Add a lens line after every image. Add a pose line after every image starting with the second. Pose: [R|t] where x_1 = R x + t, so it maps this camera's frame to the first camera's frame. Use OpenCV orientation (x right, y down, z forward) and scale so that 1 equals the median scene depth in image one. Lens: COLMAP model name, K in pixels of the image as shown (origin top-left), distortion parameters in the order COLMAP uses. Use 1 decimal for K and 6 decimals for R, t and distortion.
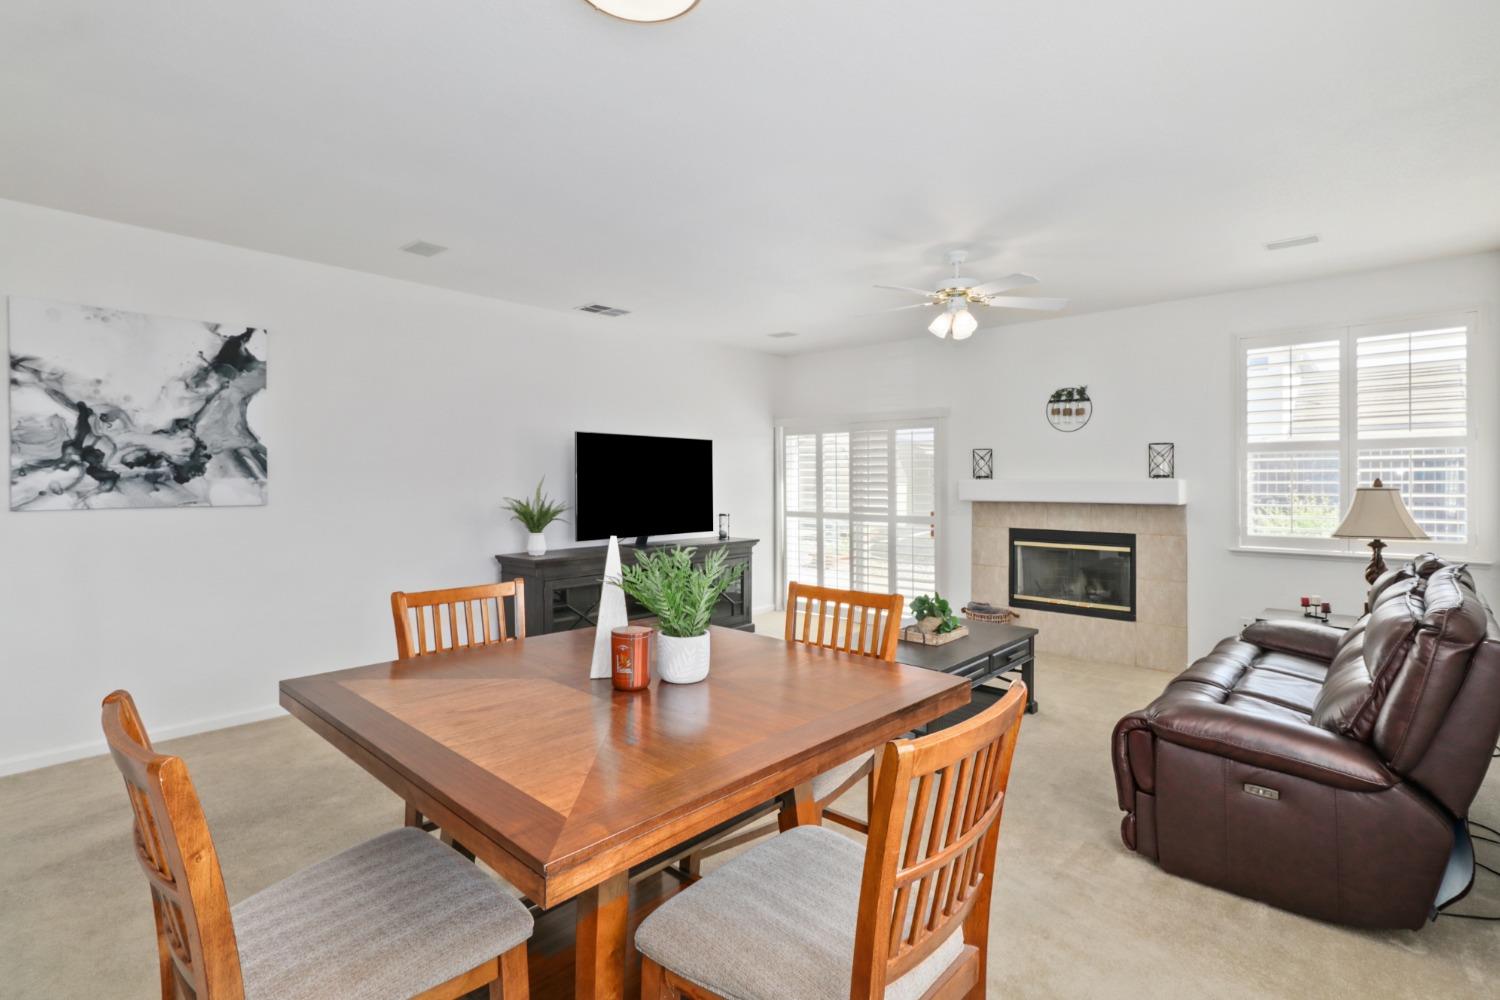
lens RADIAL K [[710.7, 0, 752.4], [0, 710.7, 498.5], [0, 0, 1]] dist [0.003801, -0.000443]
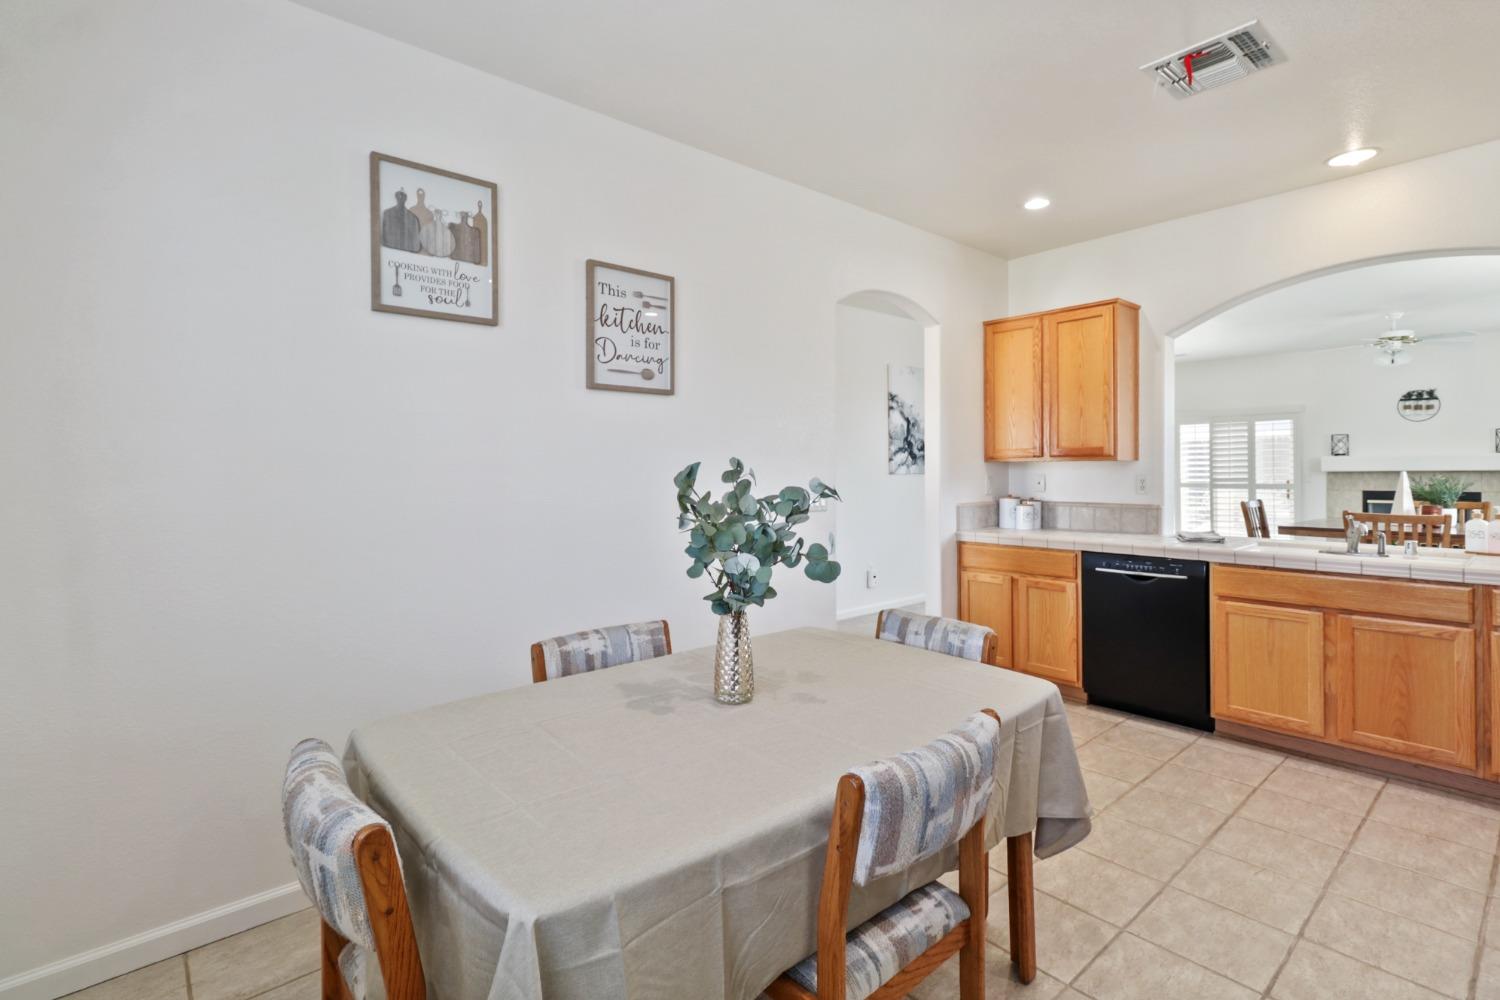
lens RADIAL K [[710.7, 0, 743.6], [0, 710.7, 485.1], [0, 0, 1]] dist [0.003801, -0.000443]
pose [[0.991588, -0.007033, -0.129243, -0.710082], [0.006252, 0.999960, -0.006452, 0.034325], [0.129283, 0.005590, 0.991592, -0.584187]]
